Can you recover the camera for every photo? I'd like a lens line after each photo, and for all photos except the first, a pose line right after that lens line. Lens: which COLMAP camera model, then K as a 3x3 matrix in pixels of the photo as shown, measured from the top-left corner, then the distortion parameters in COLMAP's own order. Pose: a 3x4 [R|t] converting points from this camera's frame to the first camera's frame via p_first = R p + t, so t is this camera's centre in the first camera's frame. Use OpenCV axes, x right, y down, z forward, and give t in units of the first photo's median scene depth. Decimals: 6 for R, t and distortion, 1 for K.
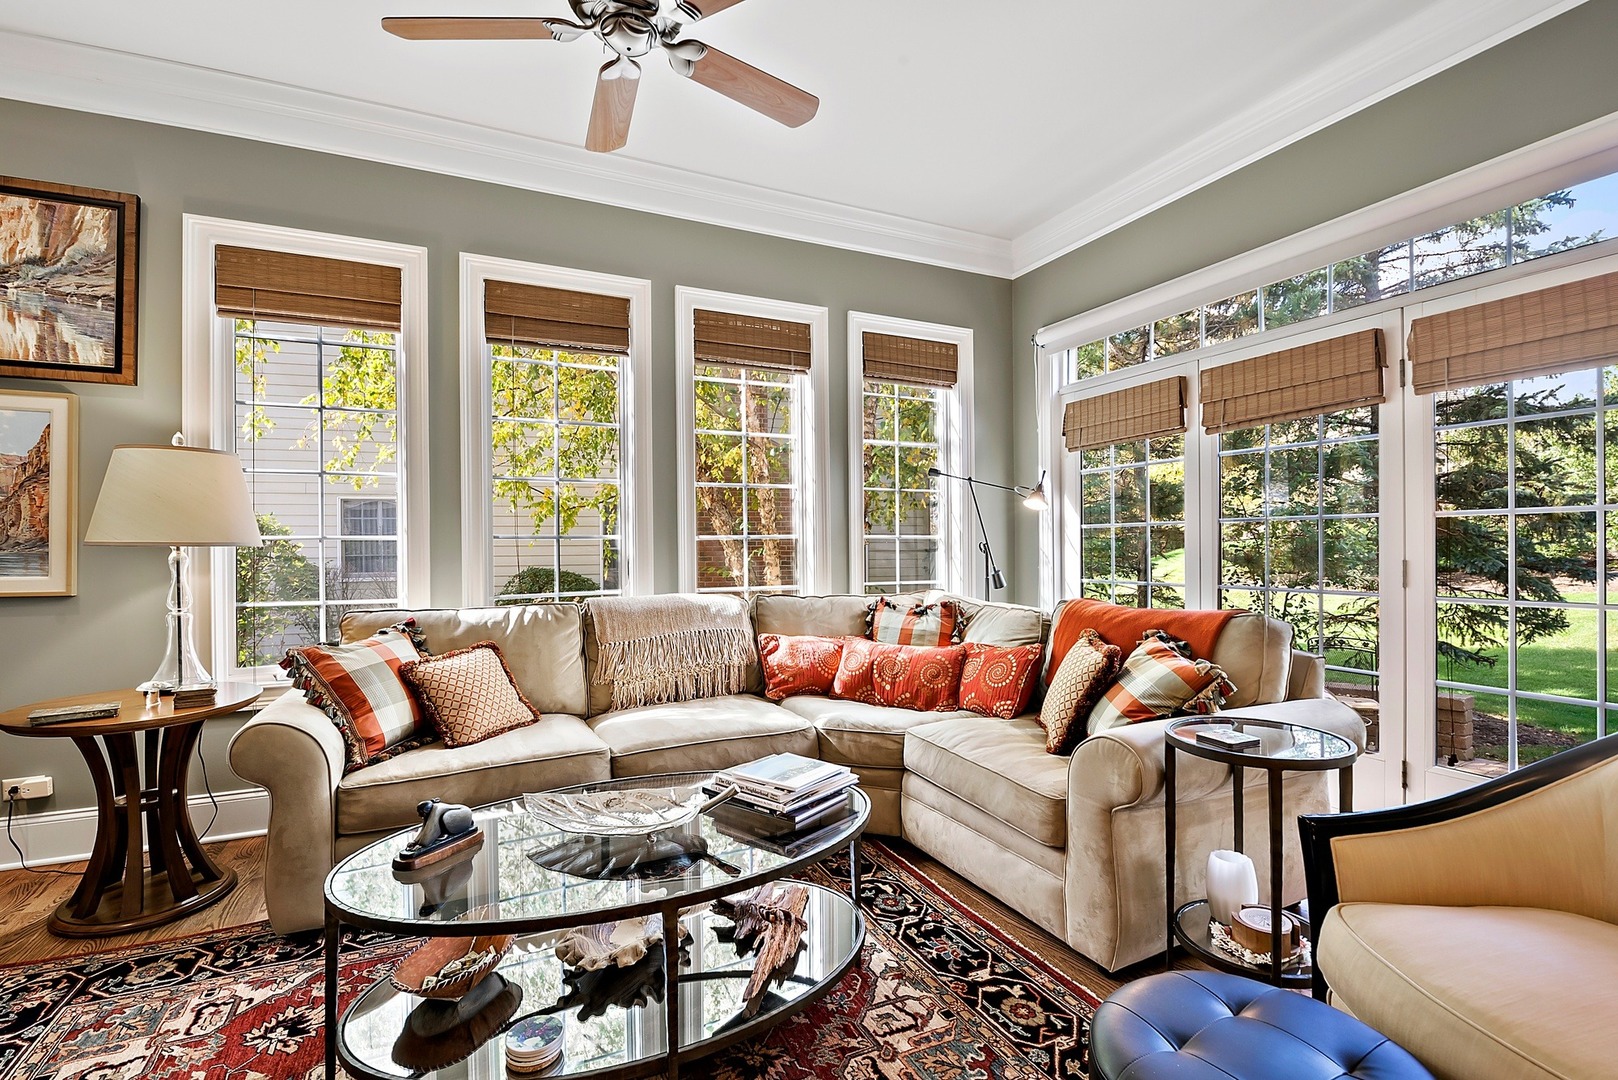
lens RADIAL K [[769.5, 0, 808.2], [0, 769.5, 552.1], [0, 0, 1]] dist [-0.001031, -0.001364]
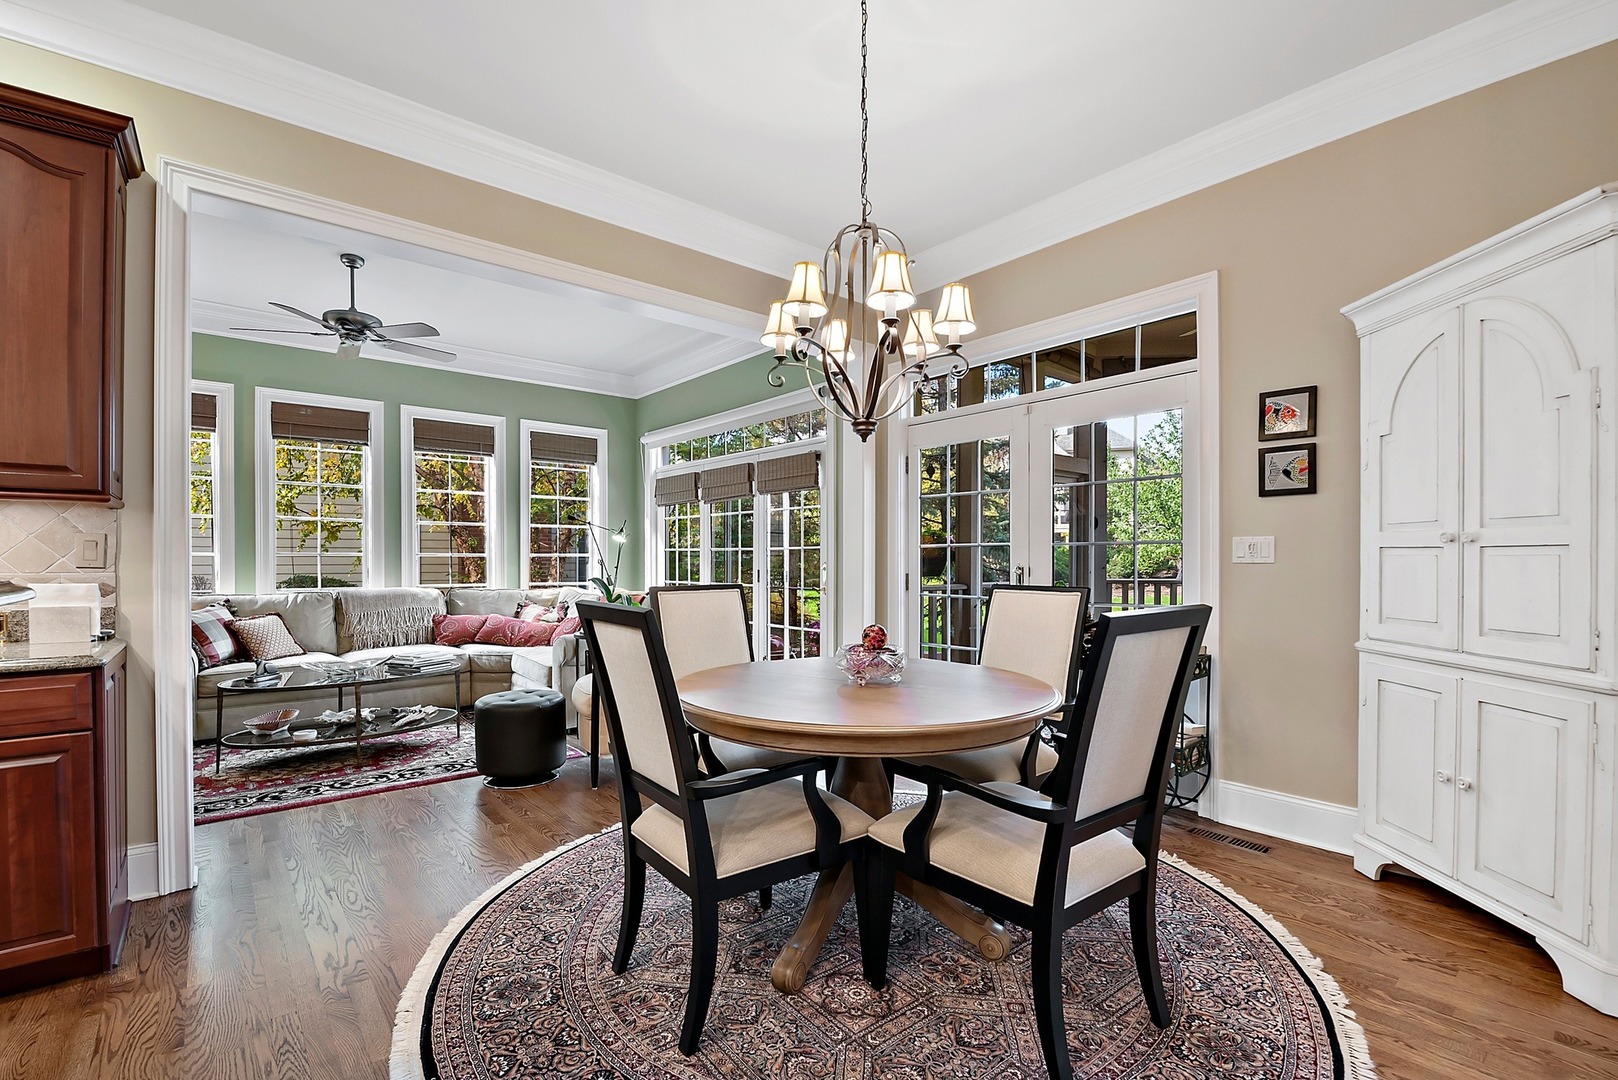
lens RADIAL K [[769.5, 0, 831.7], [0, 769.5, 567.7], [0, 0, 1]] dist [-0.001031, -0.001364]
pose [[0.964616, 0.008897, 0.263508, 0.328492], [-0.010633, 0.999930, 0.005162, -0.010561], [-0.263444, -0.007781, 0.964643, -0.967092]]
